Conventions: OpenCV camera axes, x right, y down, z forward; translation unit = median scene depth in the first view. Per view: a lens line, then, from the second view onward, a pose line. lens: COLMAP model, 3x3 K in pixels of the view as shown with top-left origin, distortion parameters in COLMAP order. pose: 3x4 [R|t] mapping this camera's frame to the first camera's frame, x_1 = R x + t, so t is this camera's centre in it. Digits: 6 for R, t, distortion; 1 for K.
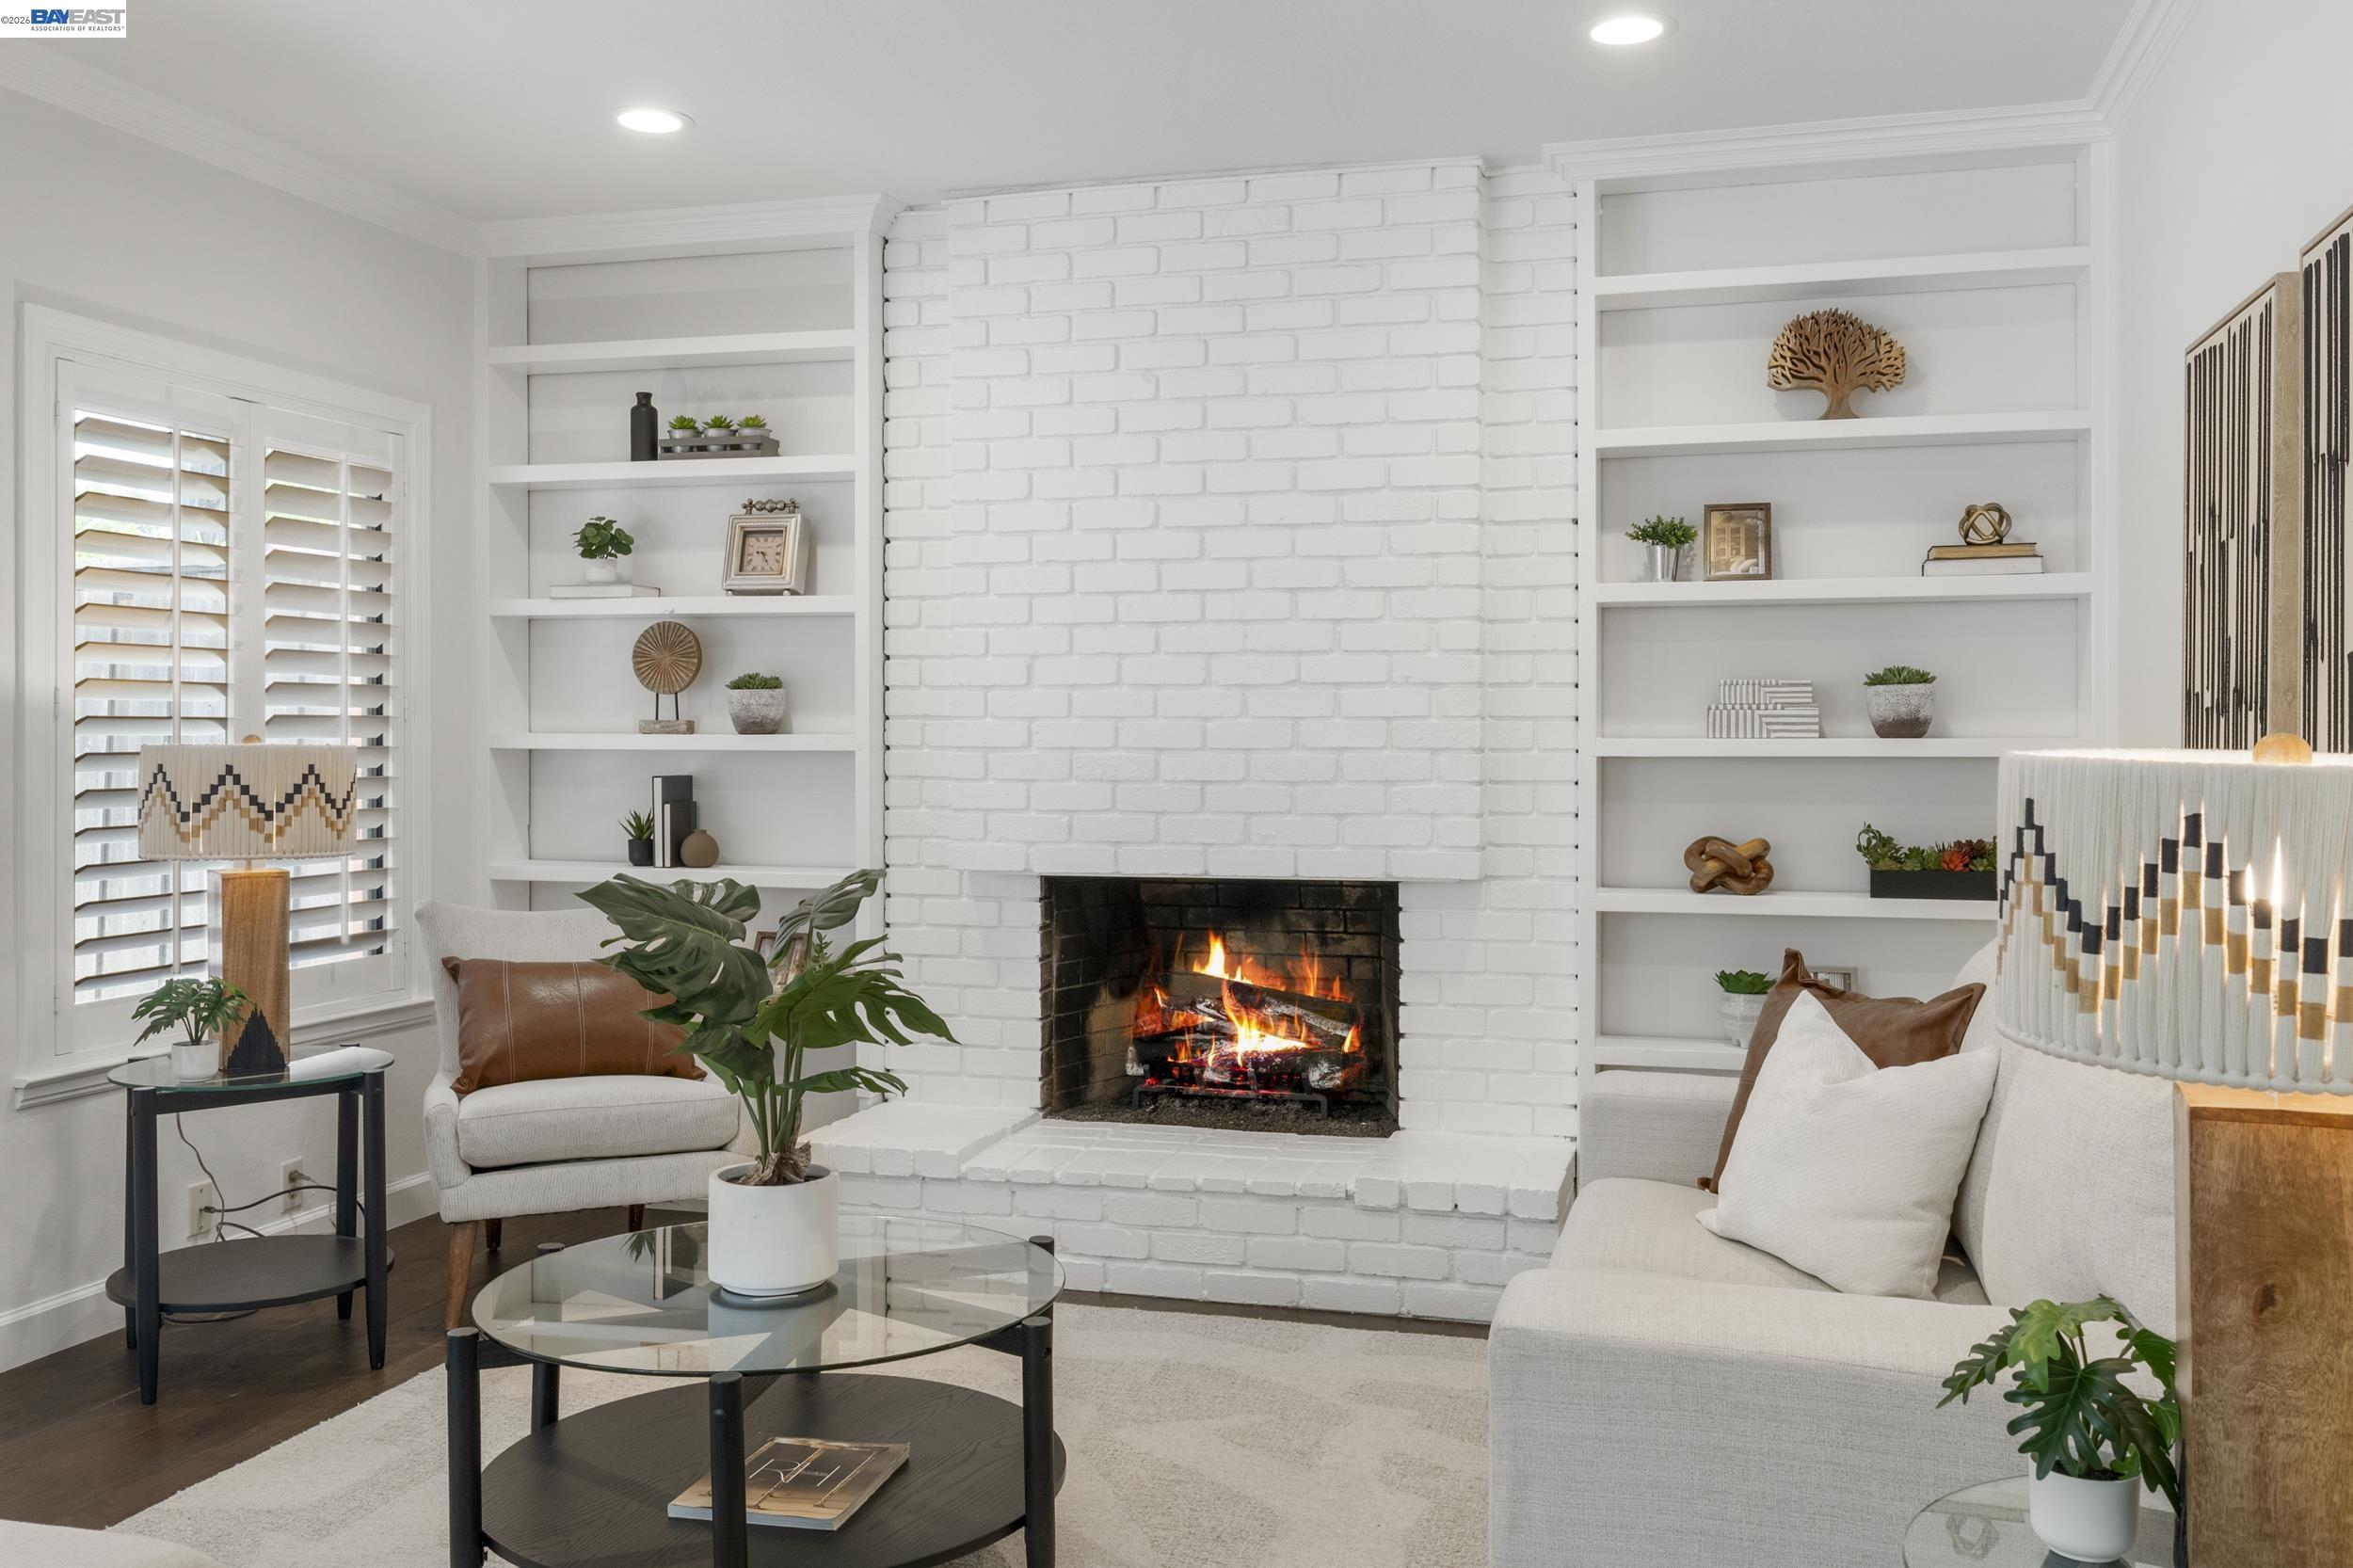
lens RADIAL K [[2040.0, 0, 1165.8], [0, 2040.0, 728.9], [0, 0, 1]] dist [0.006659, -0.005732]
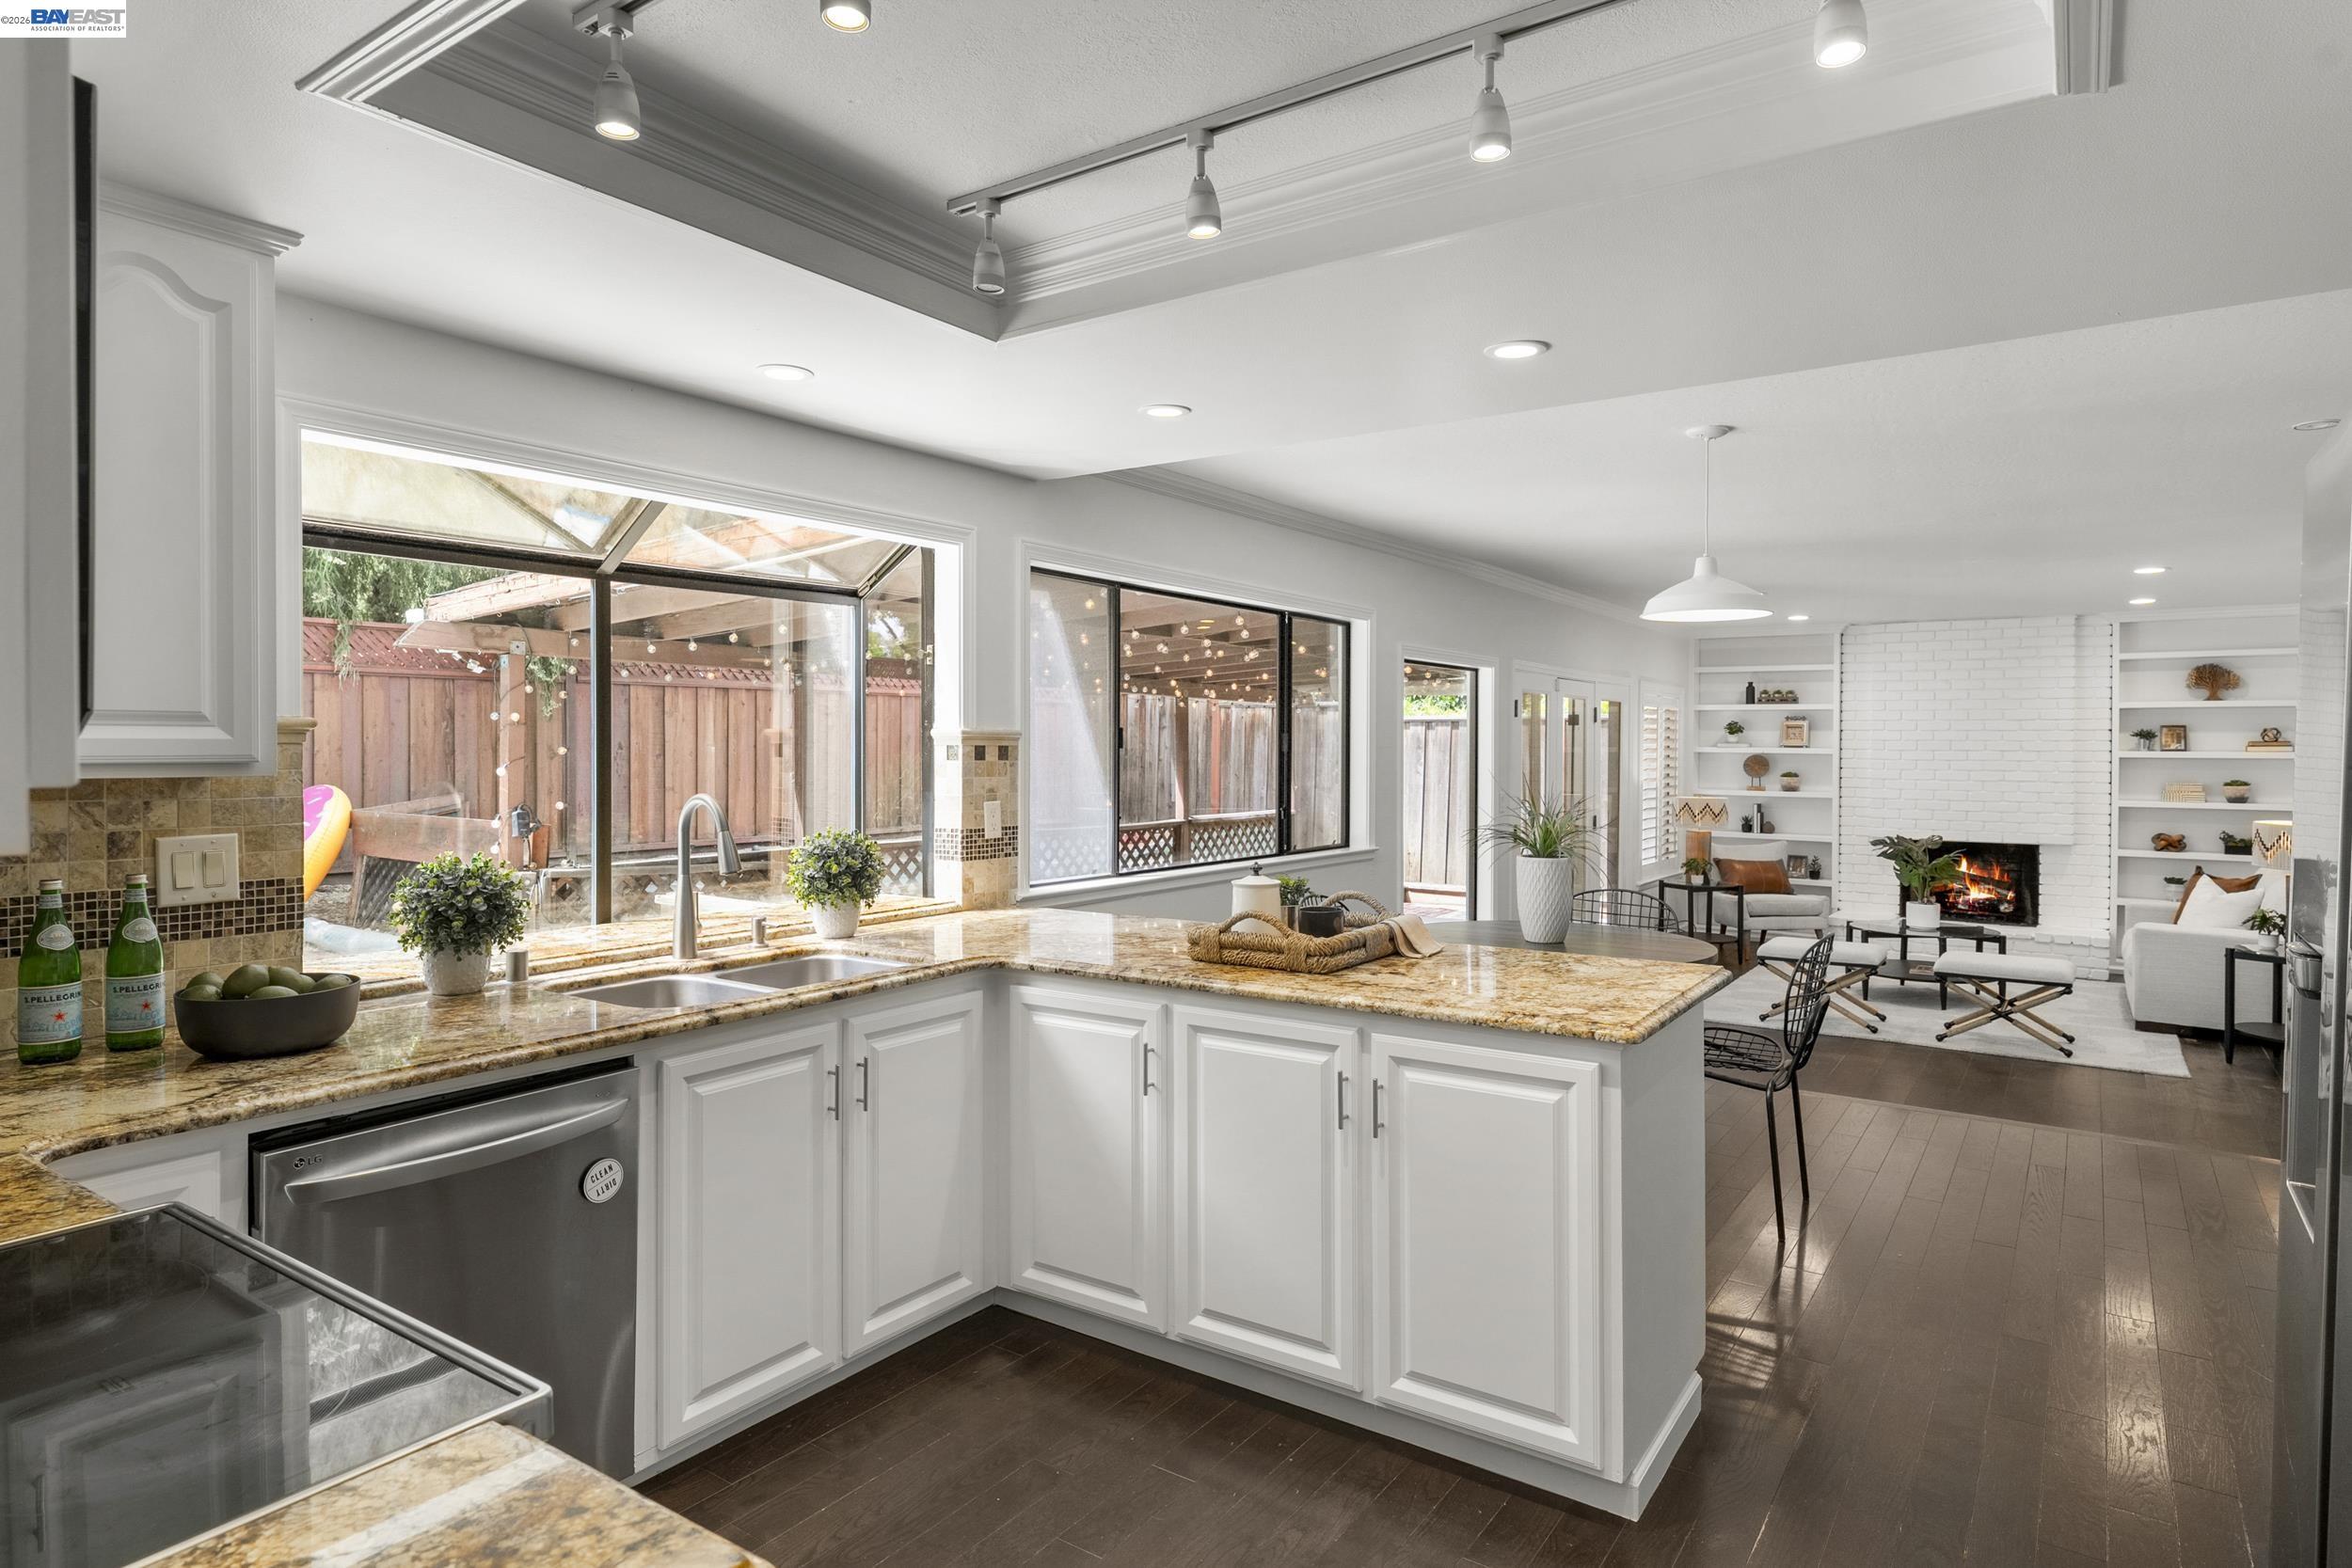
lens RADIAL K [[1325.7, 0, 1141.5], [0, 1325.7, 751.1], [0, 0, 1]] dist [0.003950, -0.003029]
pose [[0.940703, 0.008081, -0.339135, -0.496318], [-0.005960, 0.999956, 0.007293, -0.075623], [0.339178, -0.004840, 0.940710, -1.388358]]
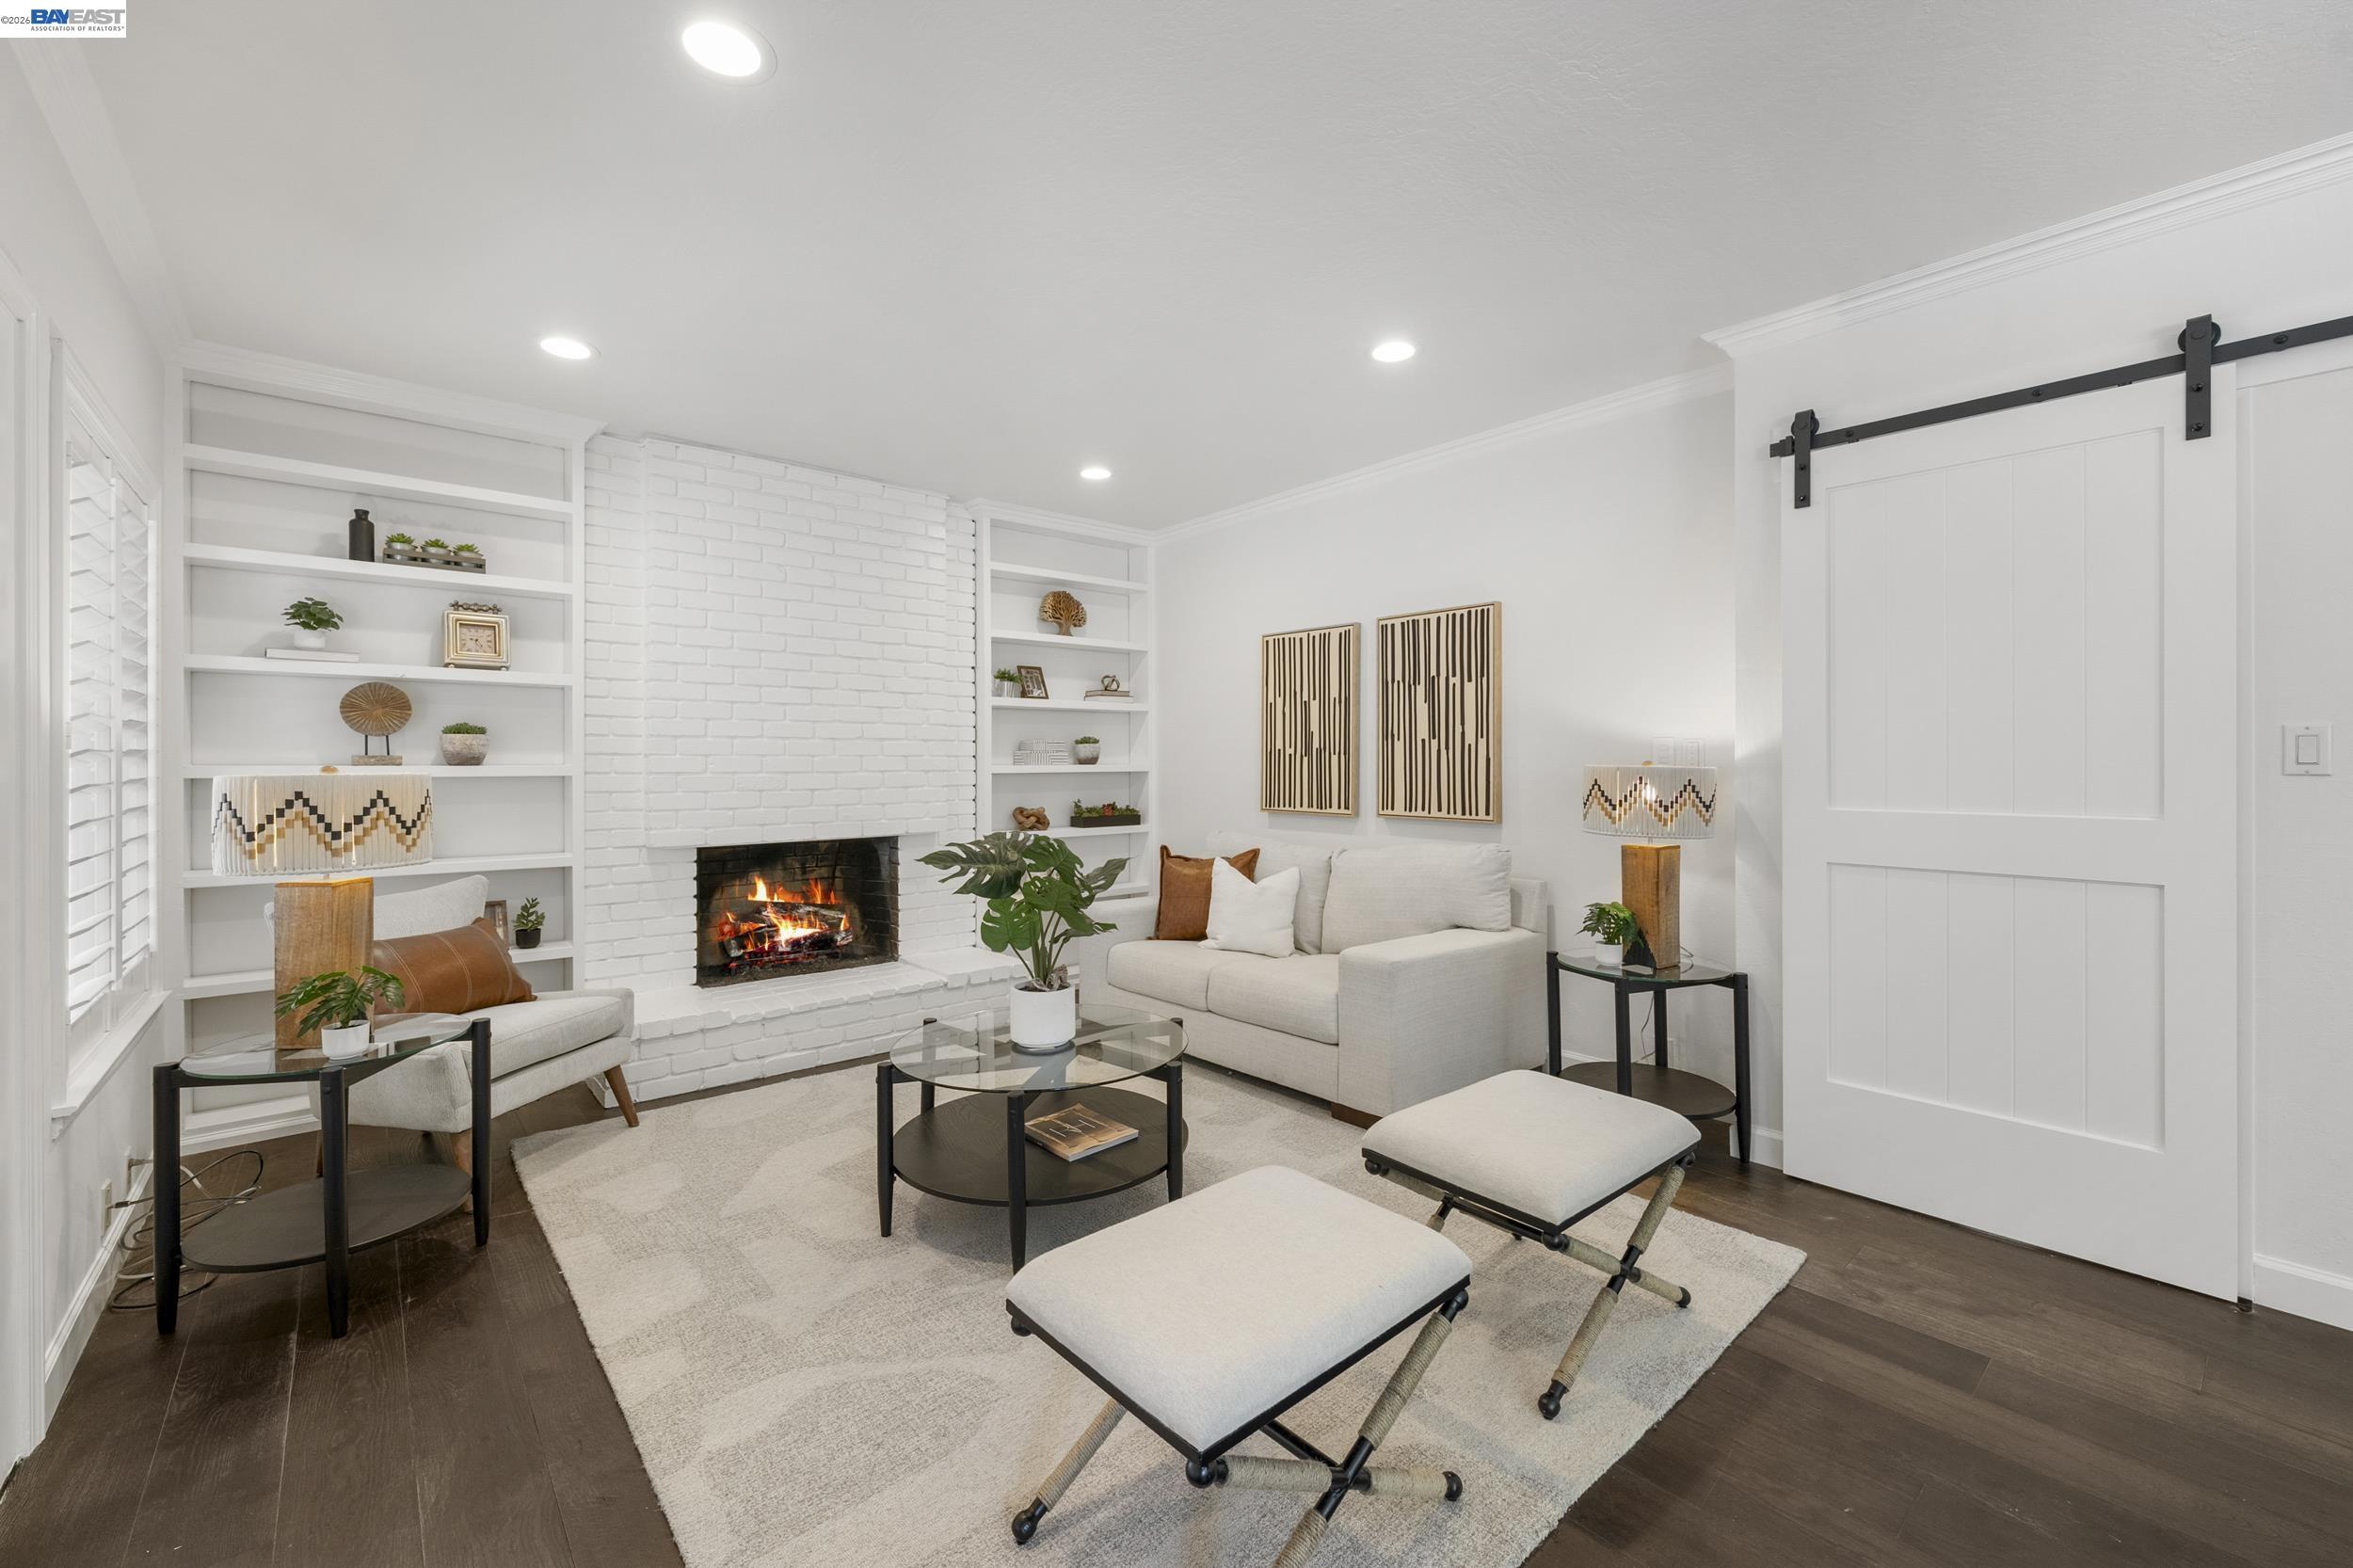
lens RADIAL K [[965.3, 0, 1195.3], [0, 965.3, 755.4], [0, 0, 1]] dist [0.005978, 0.000080]
pose [[0.544624, 0.004625, 0.838667, -0.546816], [0.001726, 0.999976, -0.006636, 0.001058], [-0.838678, 0.005062, 0.544604, 0.223084]]
